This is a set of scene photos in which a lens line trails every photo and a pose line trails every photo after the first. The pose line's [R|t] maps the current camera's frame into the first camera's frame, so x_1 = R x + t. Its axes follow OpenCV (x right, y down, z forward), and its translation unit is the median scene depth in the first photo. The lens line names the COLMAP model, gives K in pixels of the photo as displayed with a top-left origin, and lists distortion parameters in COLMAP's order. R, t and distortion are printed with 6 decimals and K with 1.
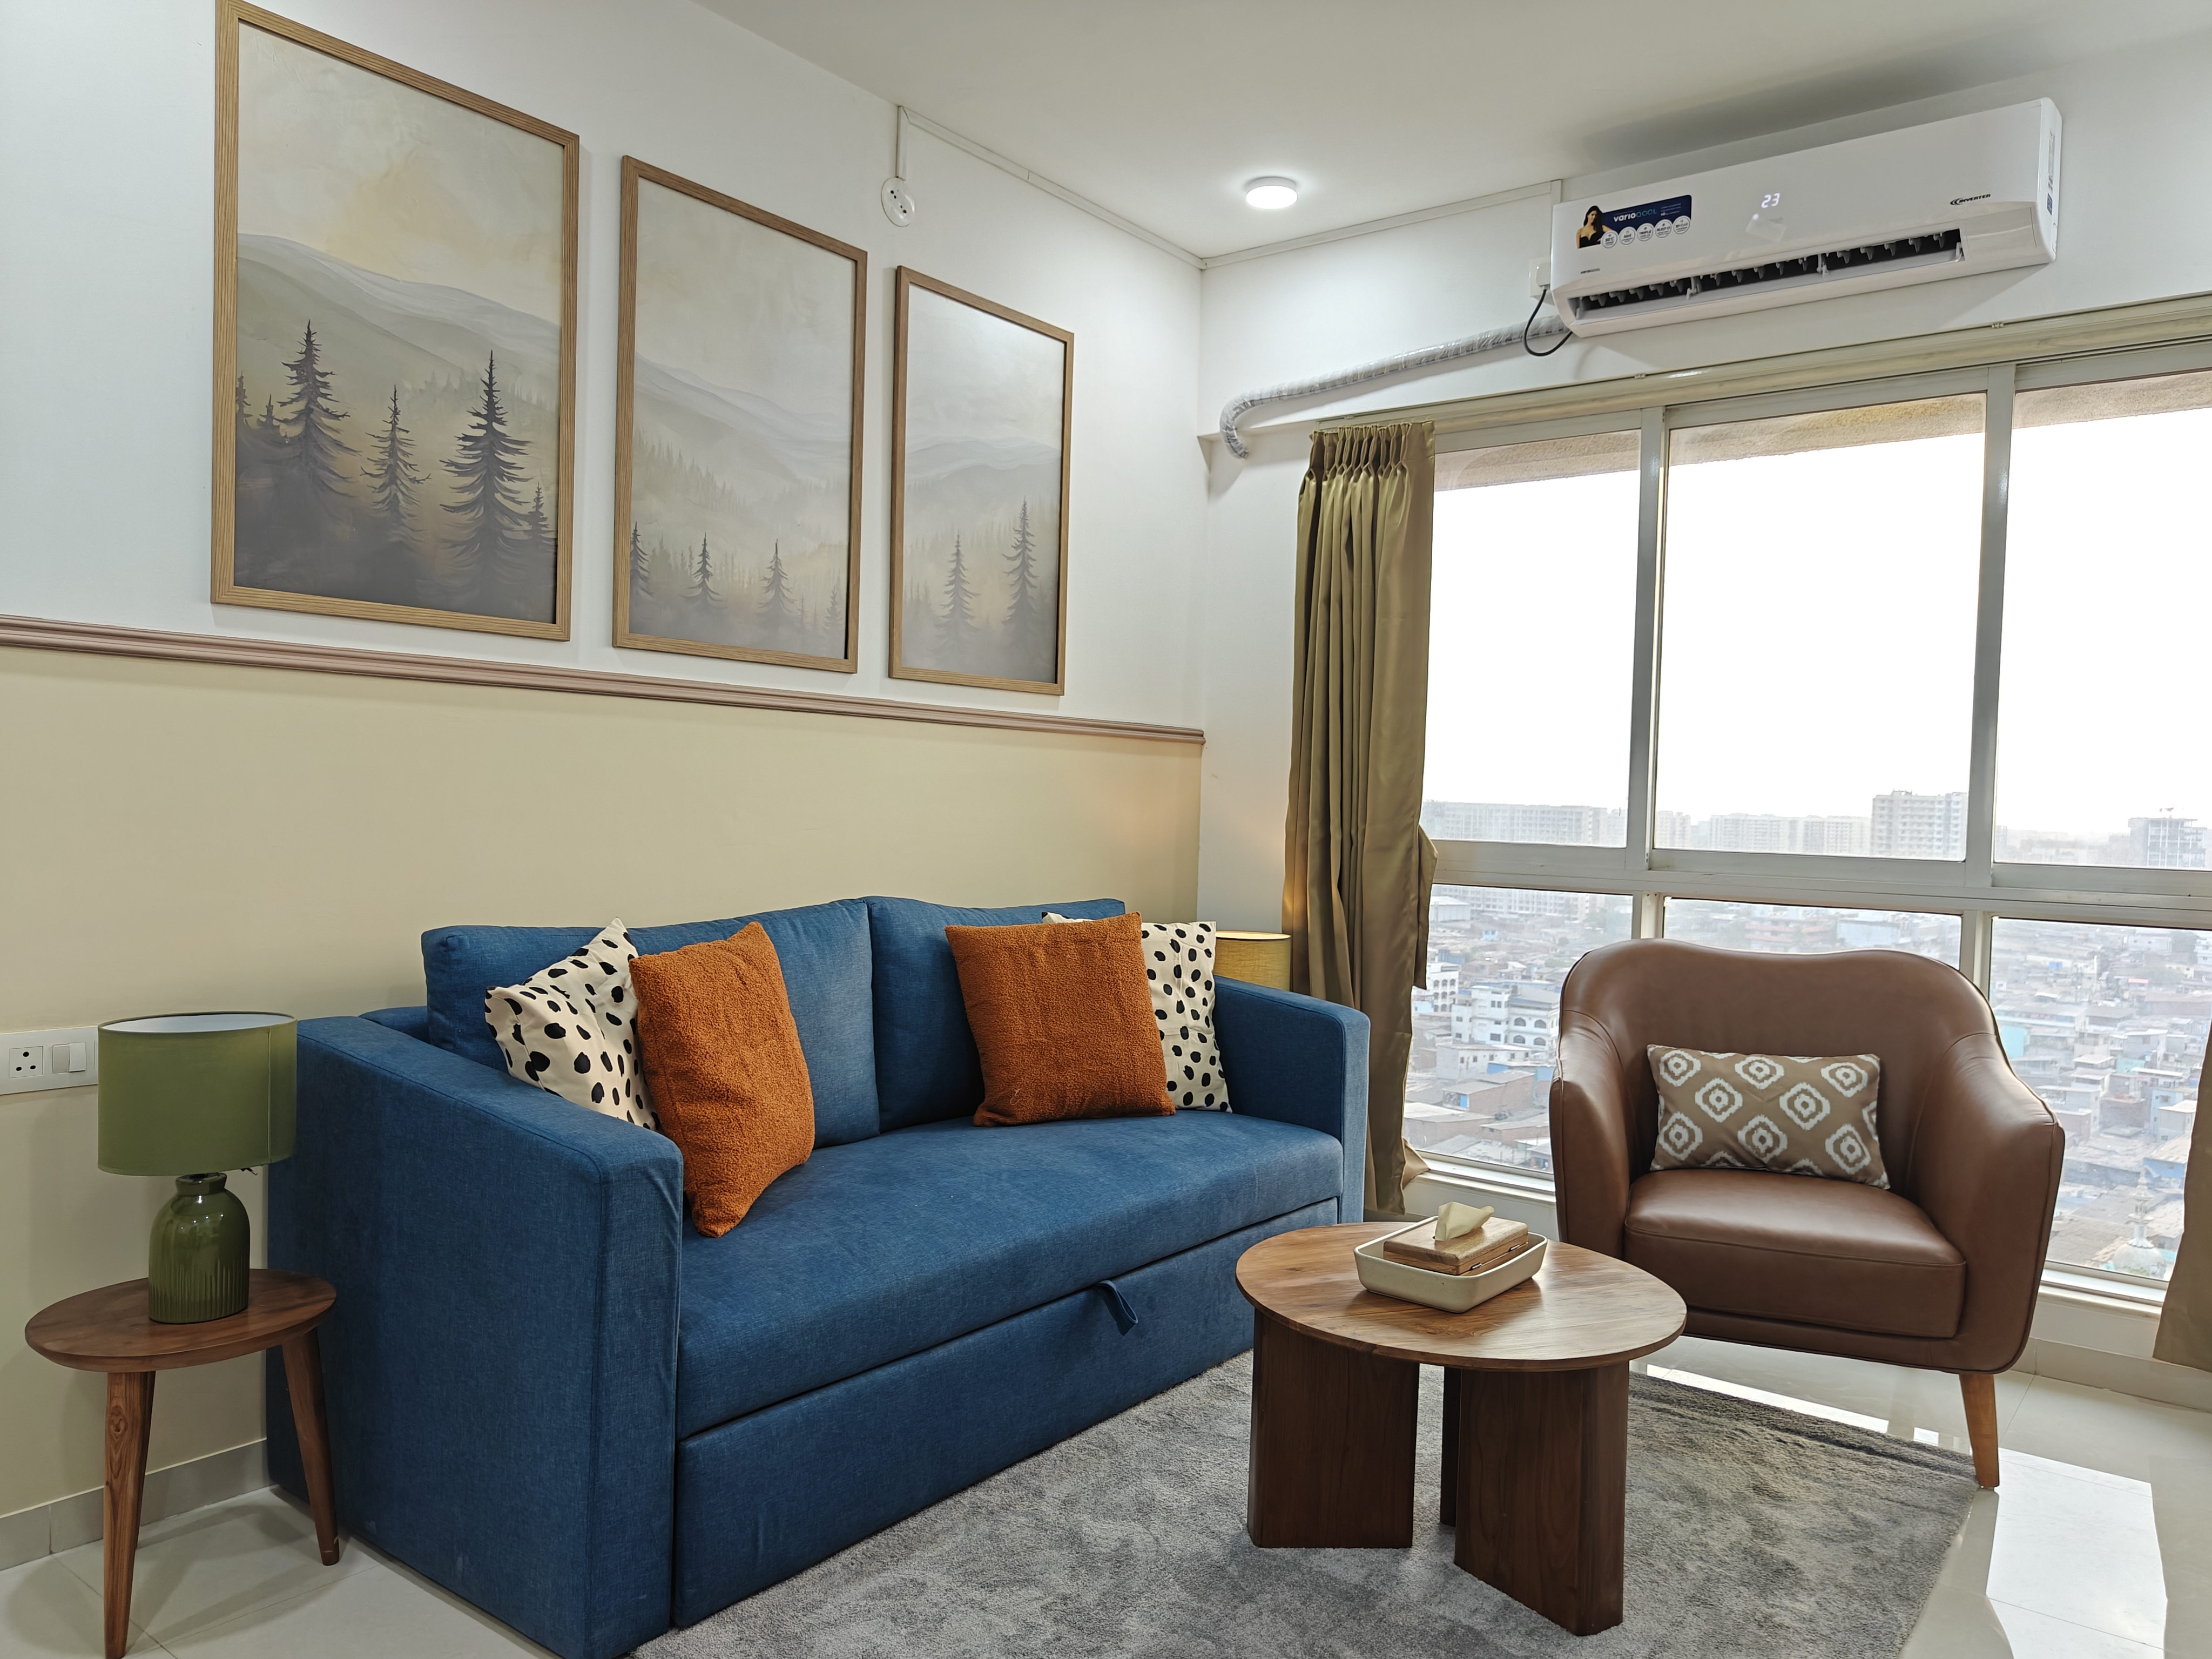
lens RADIAL K [[1567.8, 0, 1101.2], [0, 1567.8, 839.1], [0, 0, 1]] dist [0.013819, -0.008187]
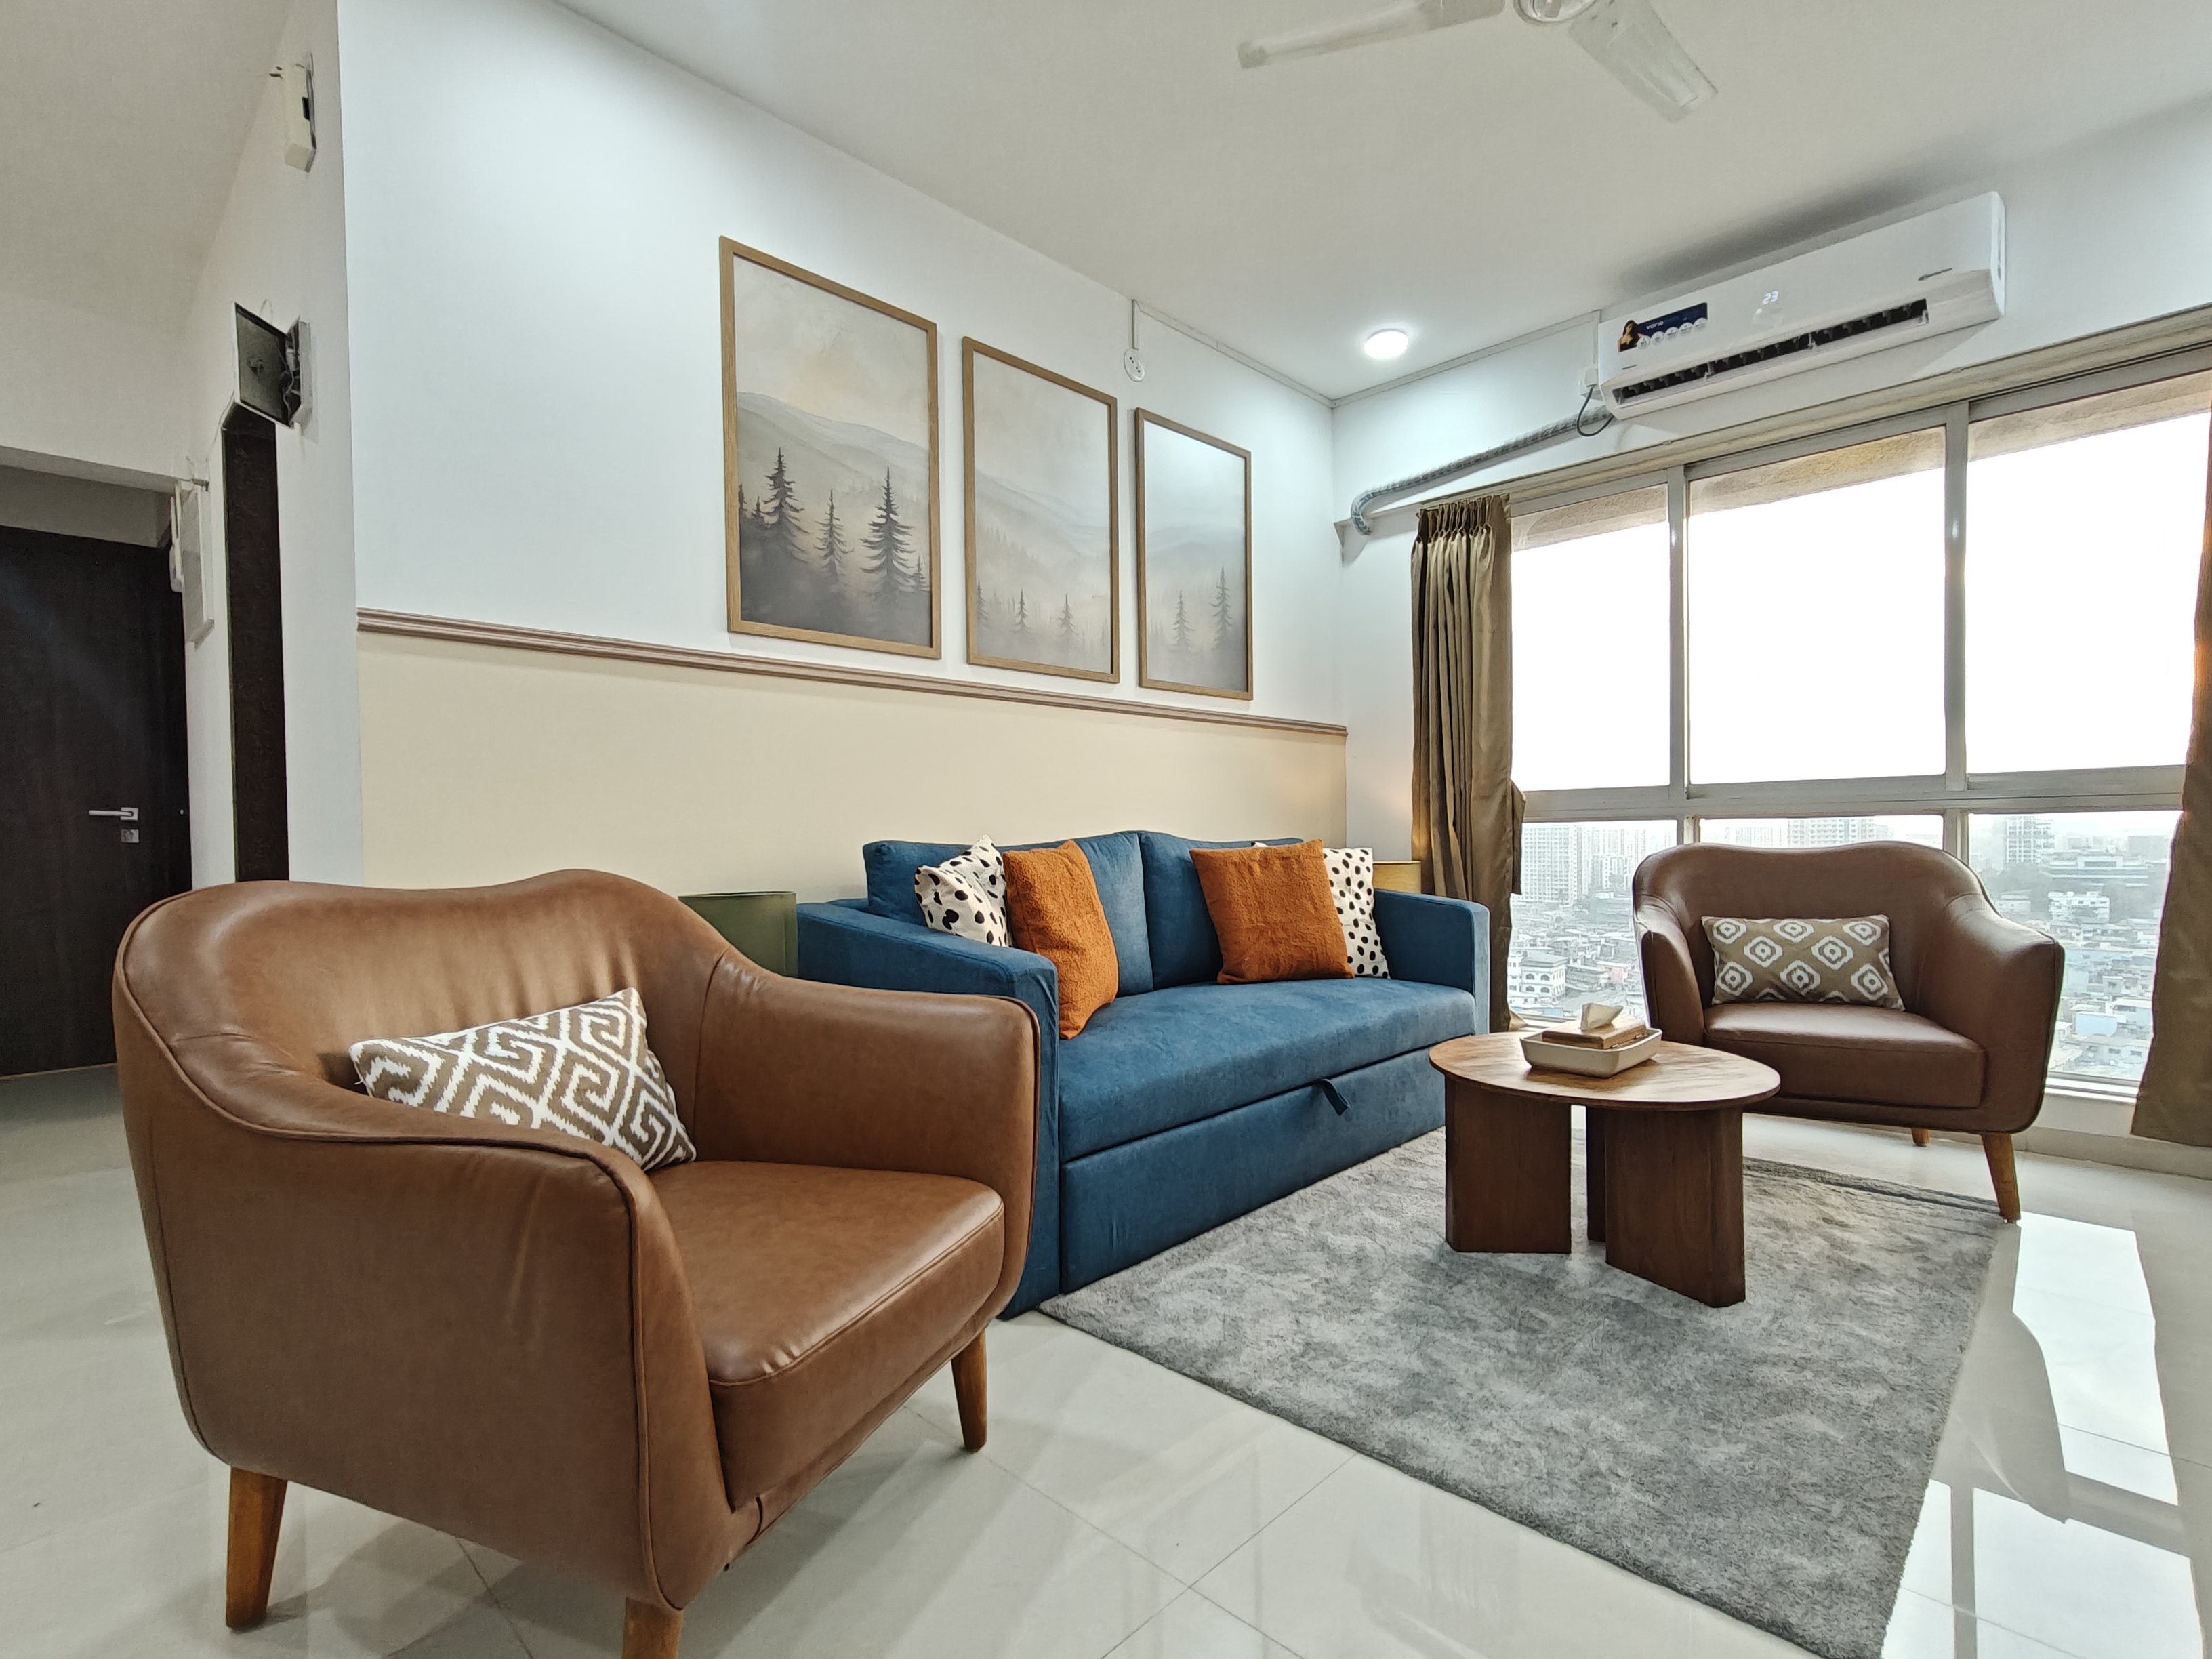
lens RADIAL K [[1060.1, 0, 1098.0], [0, 1060.1, 851.9], [0, 0, 1]] dist [-0.004283, 0.007361]
pose [[0.991931, -0.040684, -0.120071, -0.070153], [0.039279, 0.999130, -0.014045, 0.072448], [0.120538, 0.009215, 0.992666, 0.013612]]
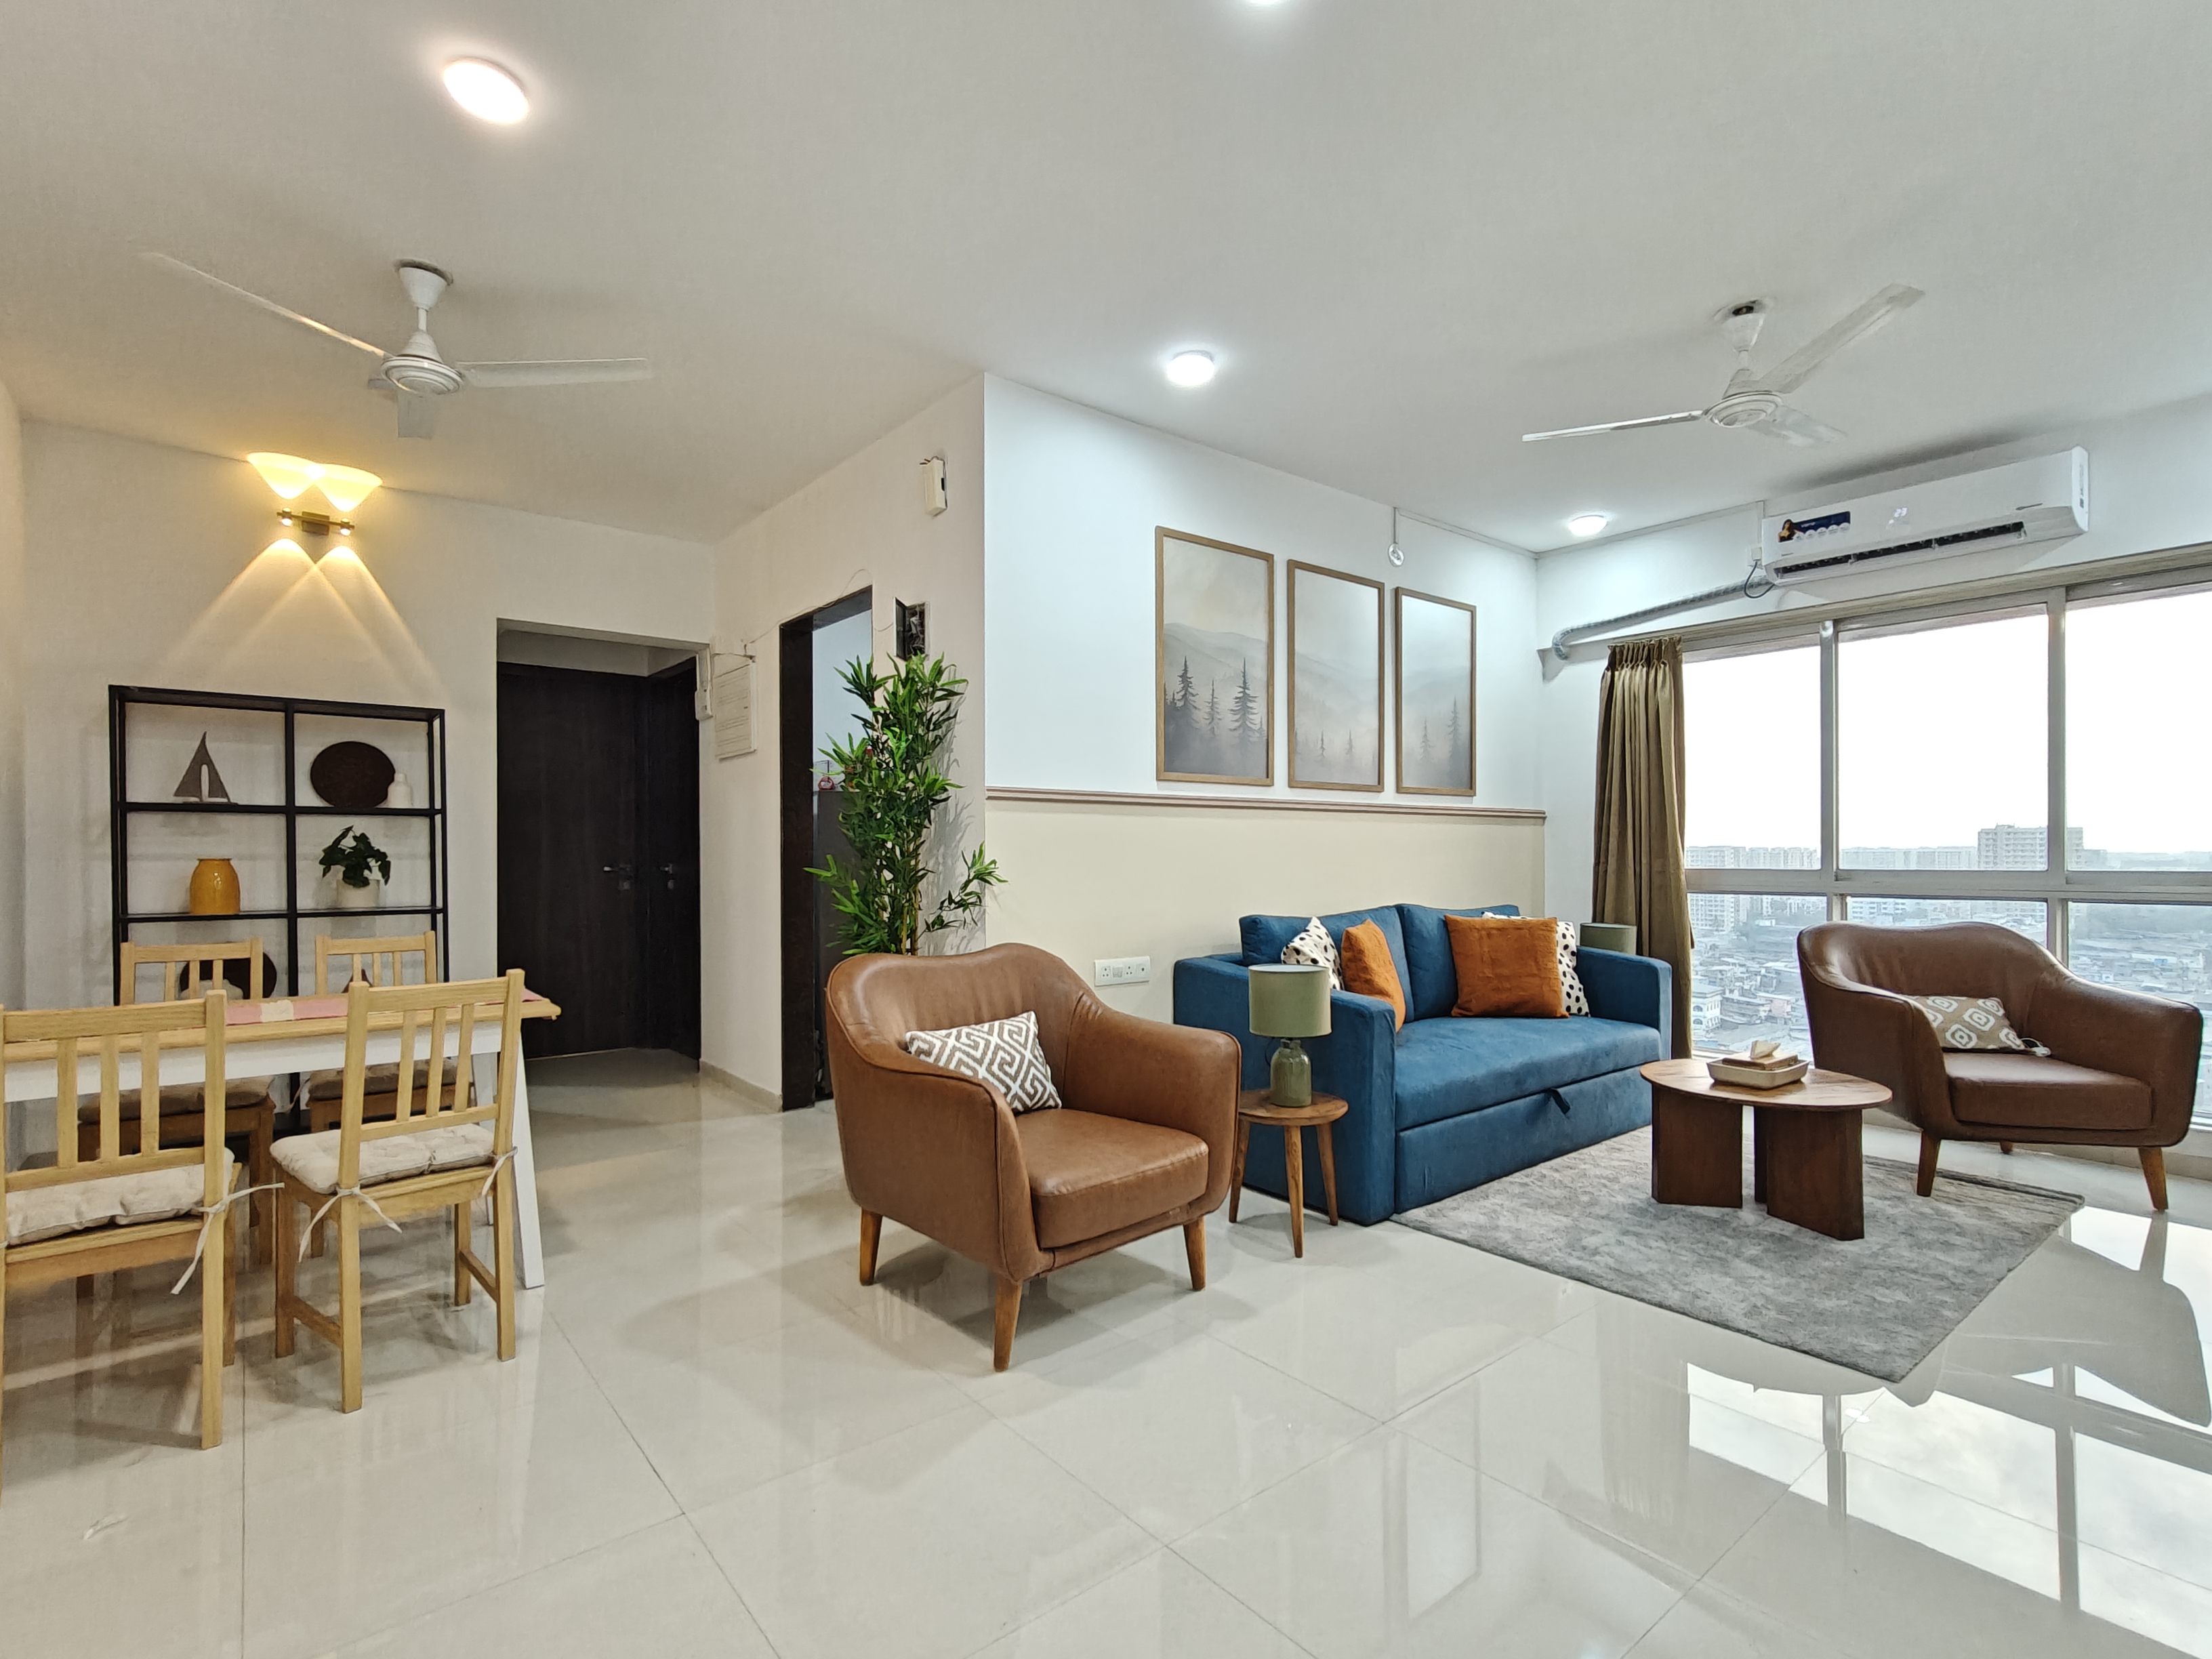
lens RADIAL K [[1060.1, 0, 1098.0], [0, 1060.1, 851.9], [0, 0, 1]] dist [-0.004283, 0.007361]
pose [[0.971612, -0.033394, -0.234210, -0.218320], [0.026486, 0.999118, -0.032575, 0.005315], [0.235091, 0.025447, 0.971640, -0.433512]]
